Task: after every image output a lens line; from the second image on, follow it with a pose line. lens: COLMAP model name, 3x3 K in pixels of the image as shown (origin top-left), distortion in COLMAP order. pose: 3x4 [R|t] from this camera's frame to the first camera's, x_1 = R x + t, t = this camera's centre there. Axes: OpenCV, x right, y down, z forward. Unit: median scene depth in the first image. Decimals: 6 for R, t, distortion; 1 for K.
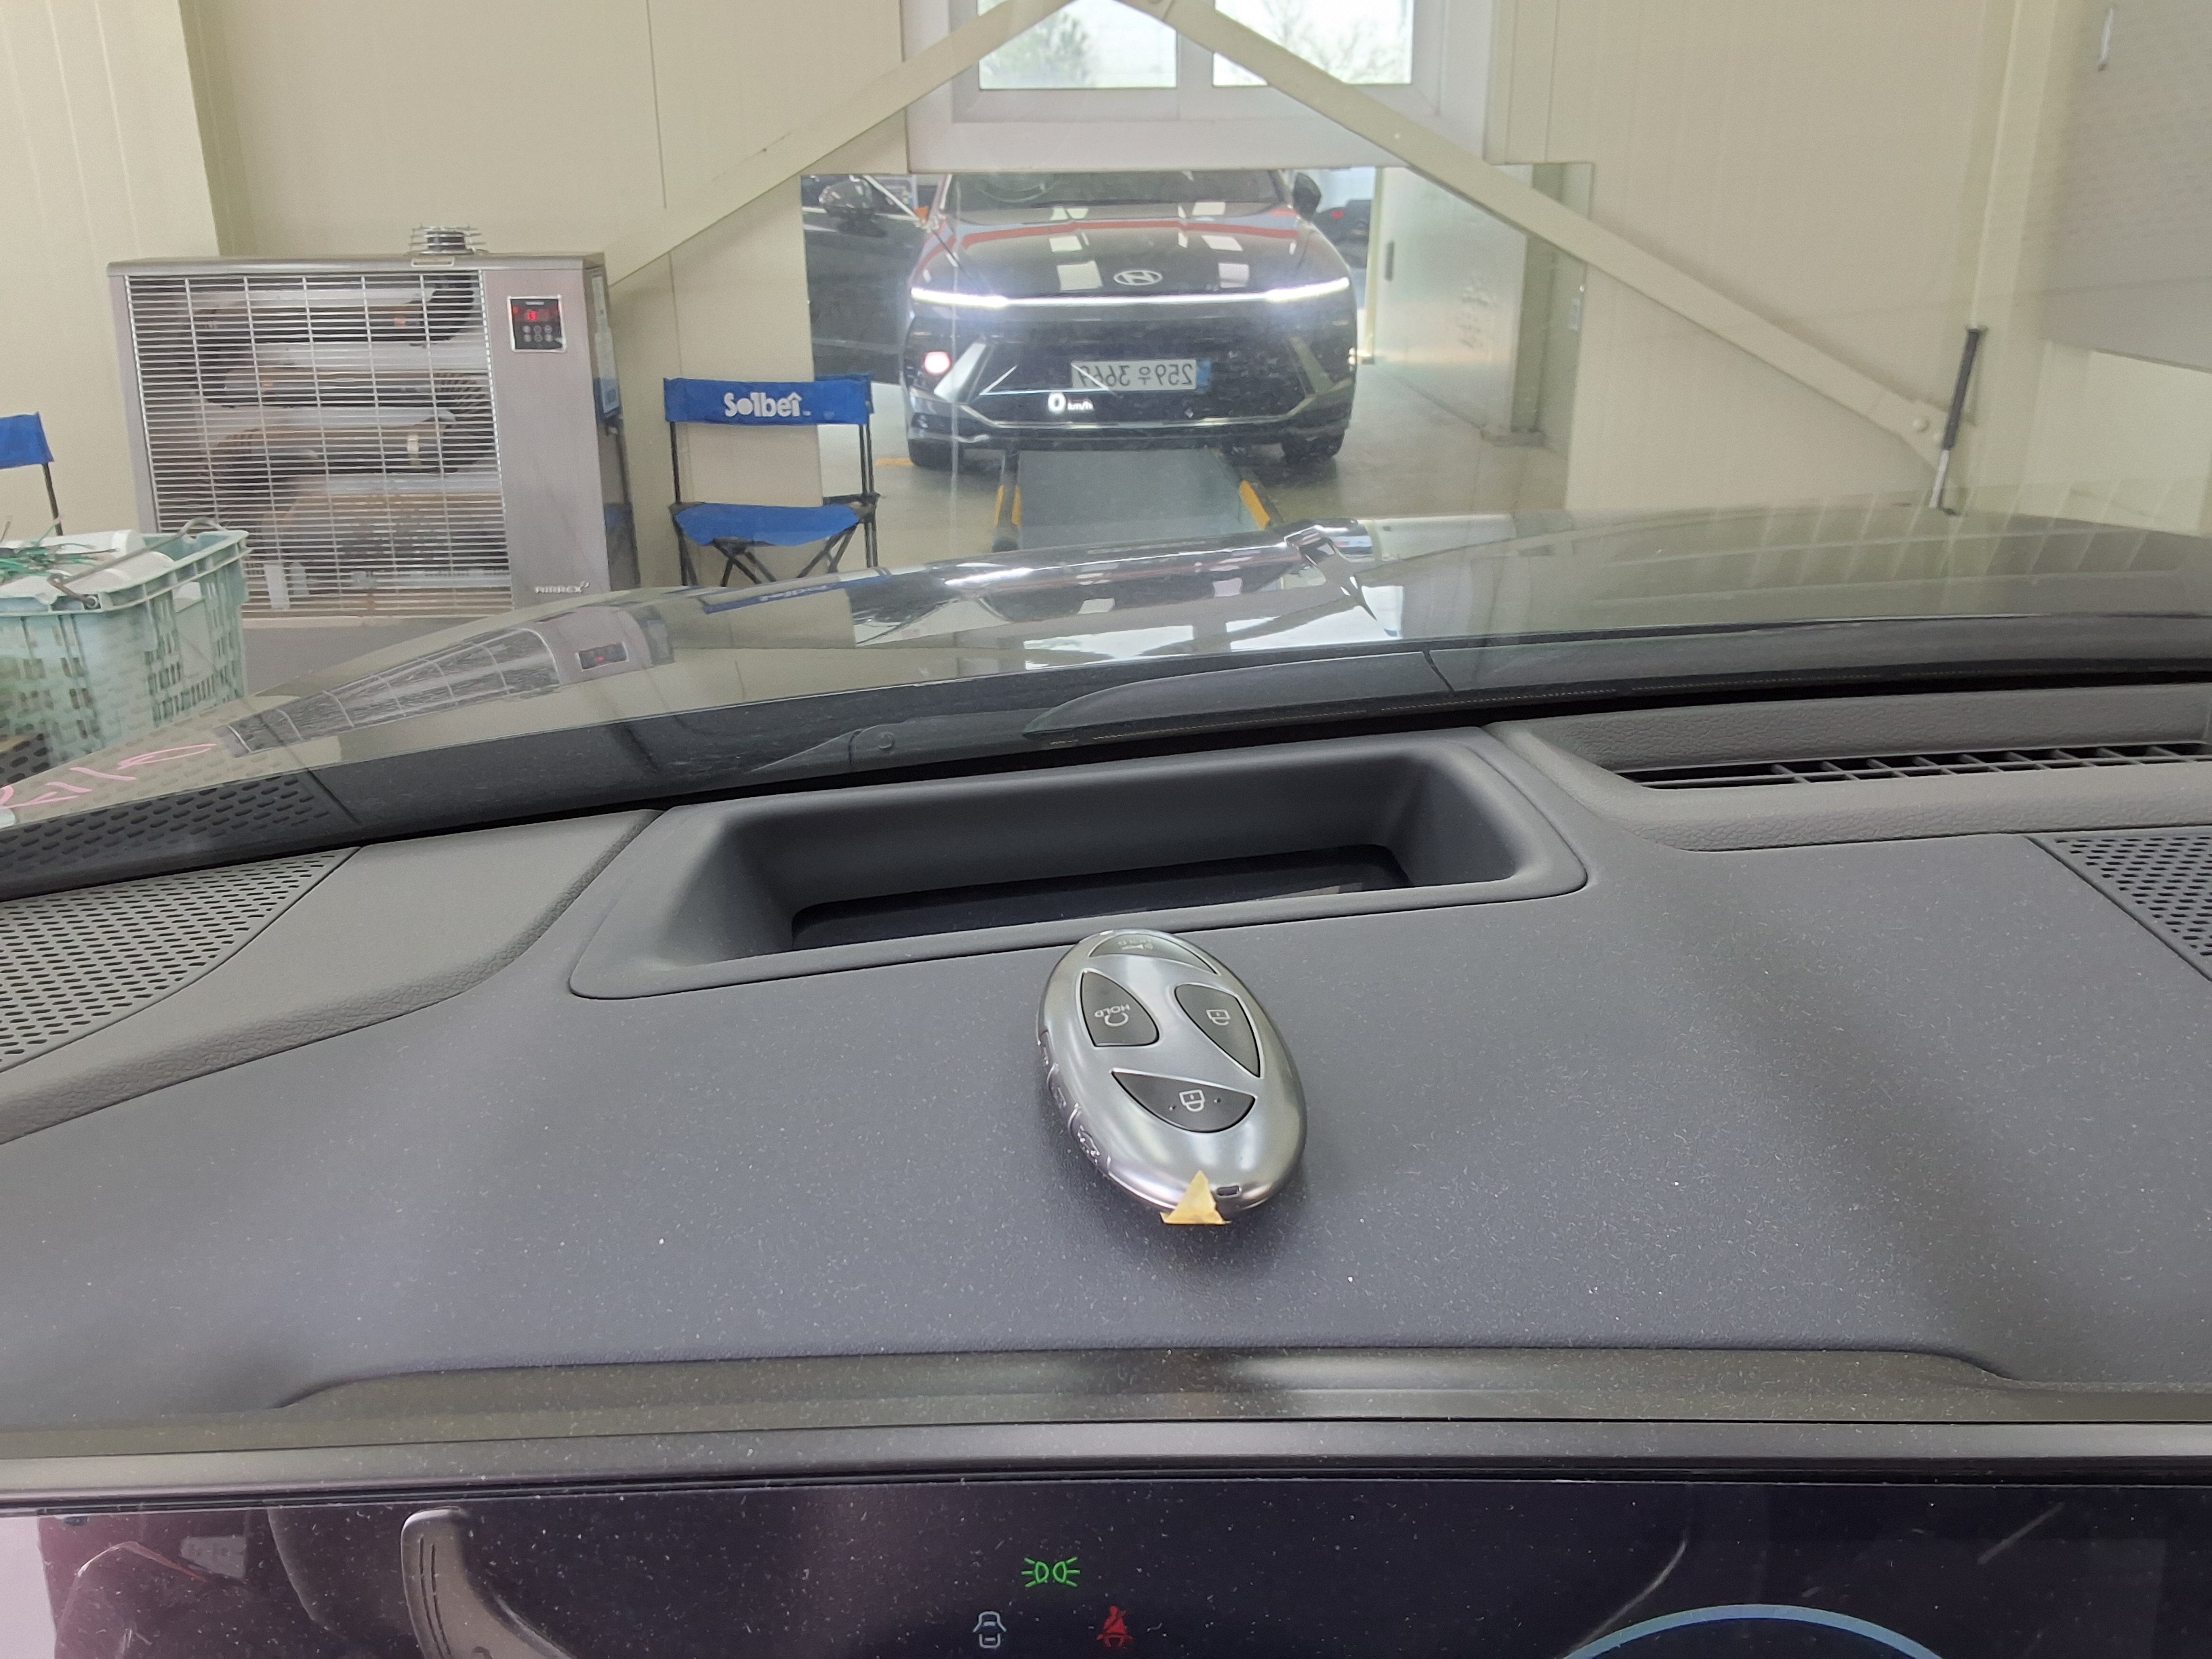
lens RADIAL K [[1791.2, 0, 1089.8], [0, 1791.2, 846.6], [0, 0, 1]] dist [0.095238, -0.126169]
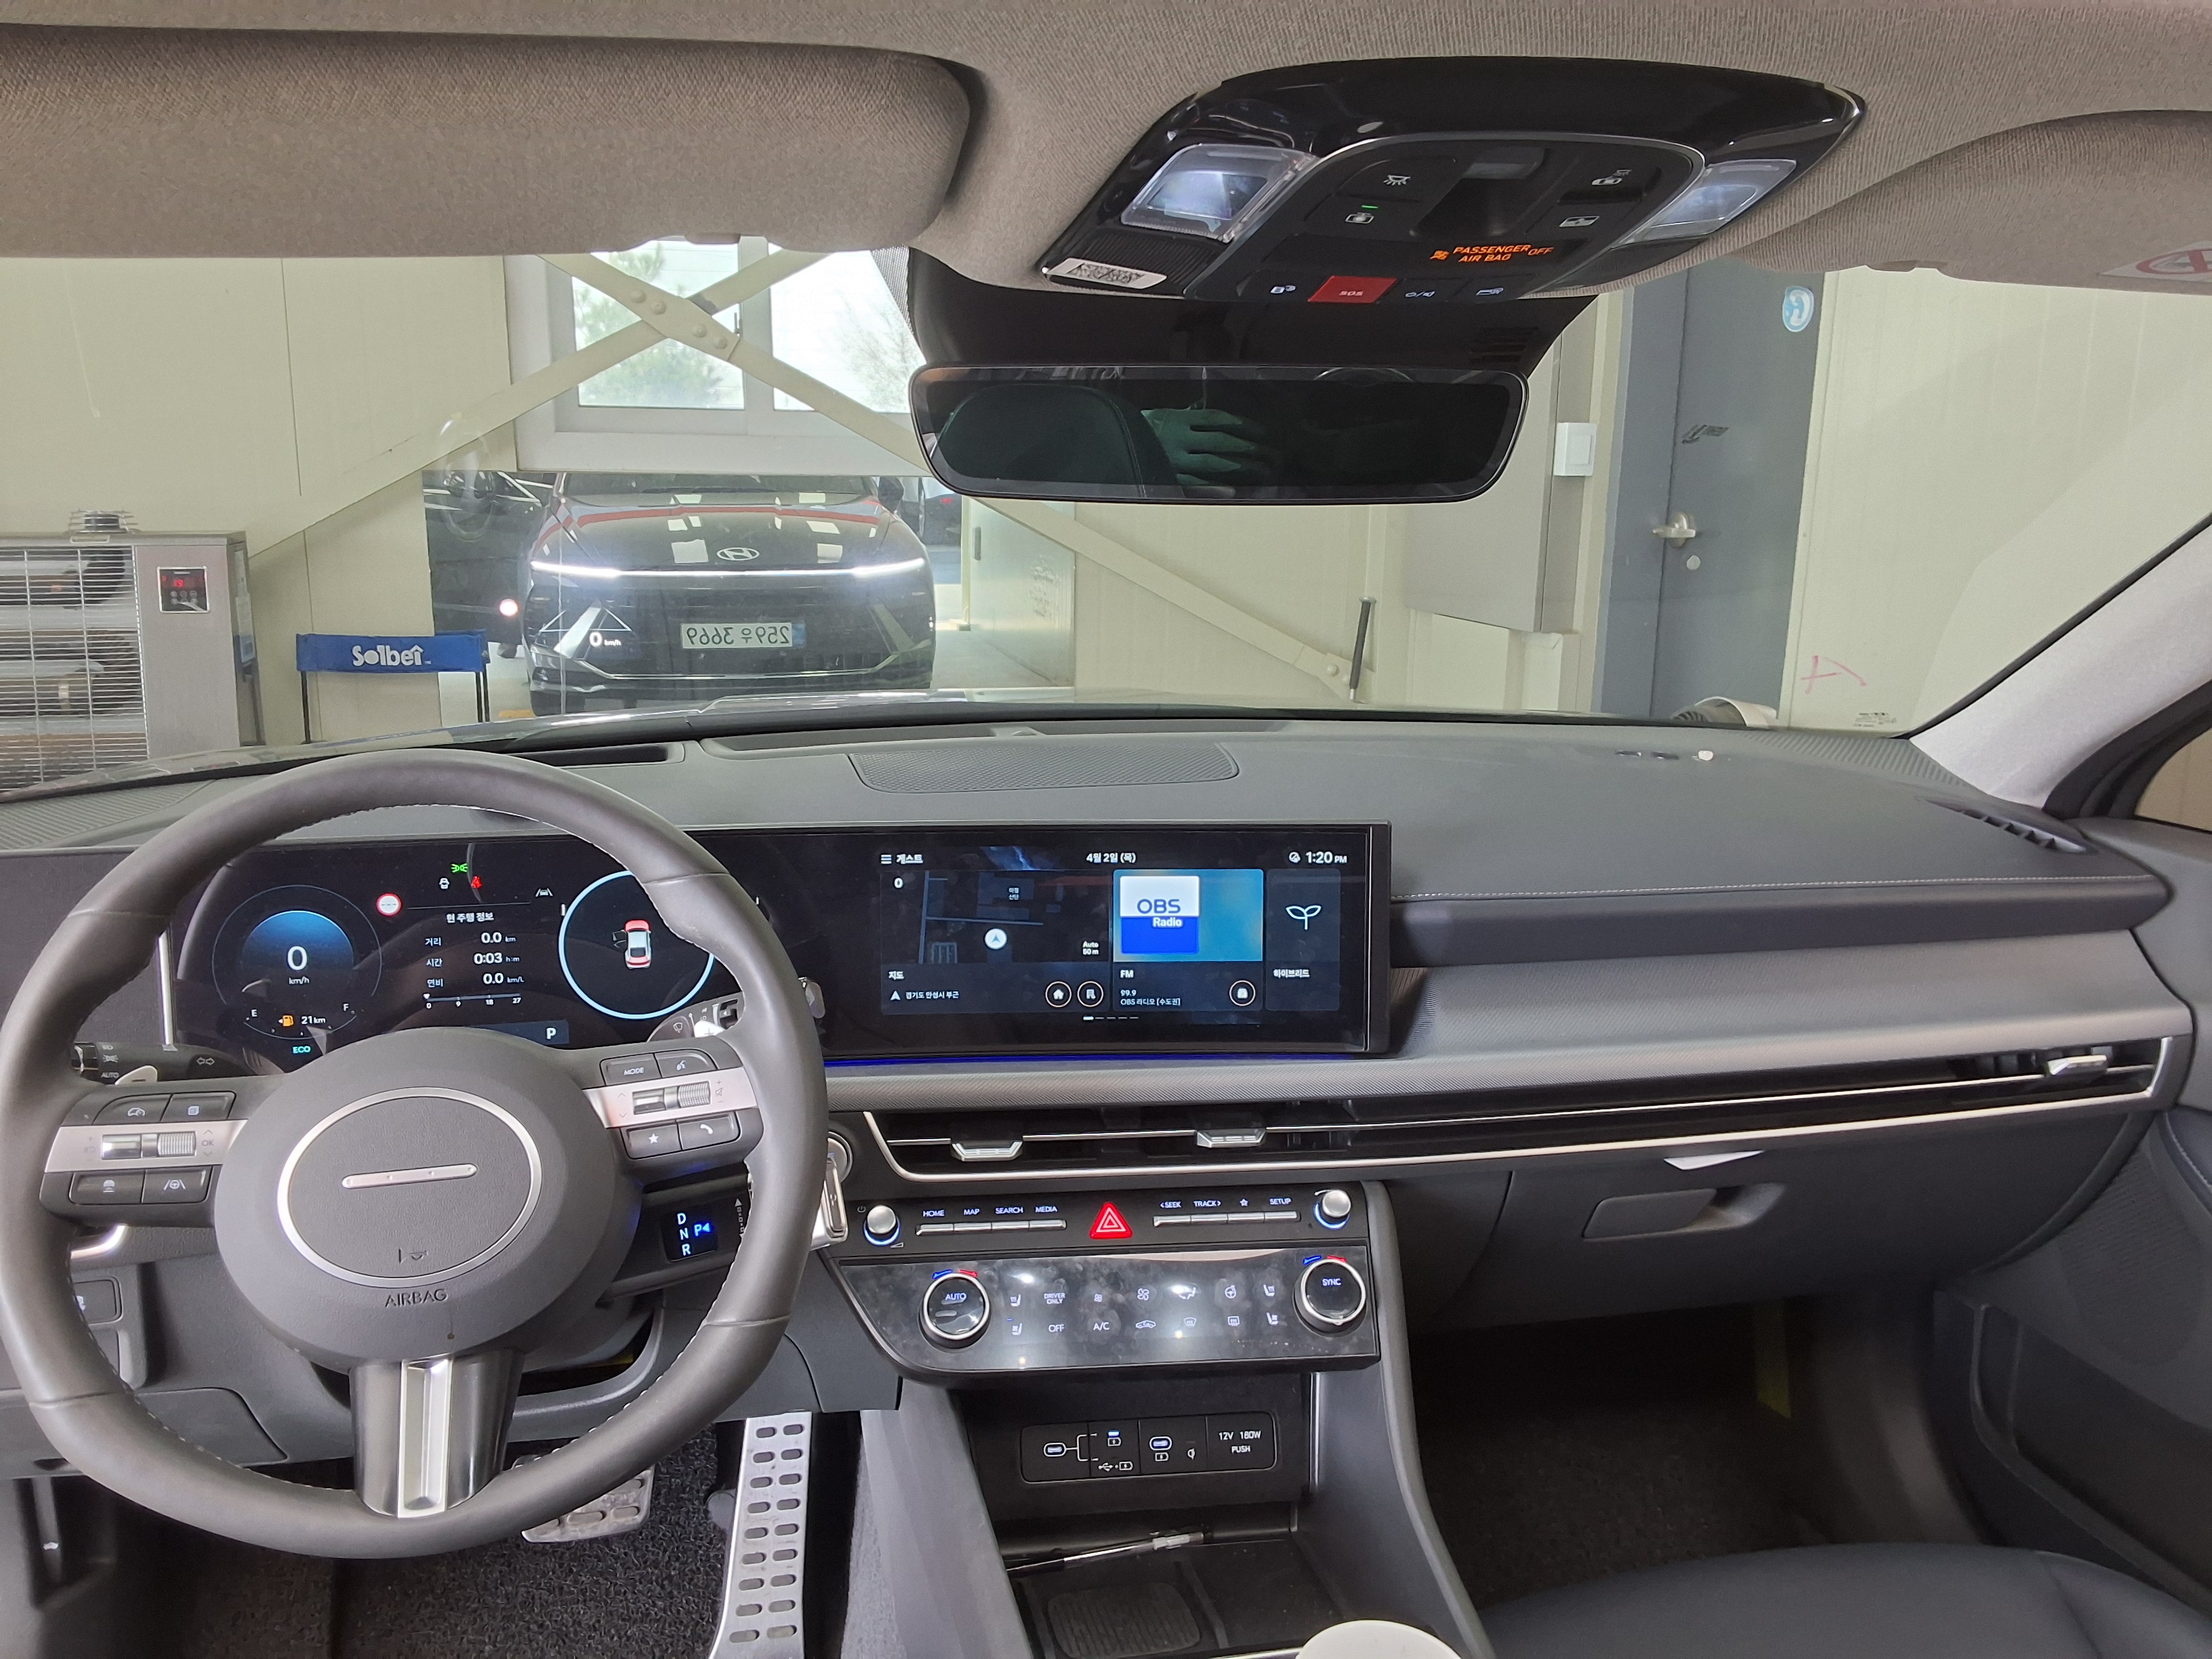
lens RADIAL K [[1791.2, 0, 1122.9], [0, 1791.2, 846.6], [0, 0, 1]] dist [0.095238, -0.126169]
pose [[0.978321, -0.026551, 0.205383, 0.040336], [0.055612, 0.989002, -0.137048, 0.065427], [-0.199486, 0.145499, 0.969038, -0.218654]]
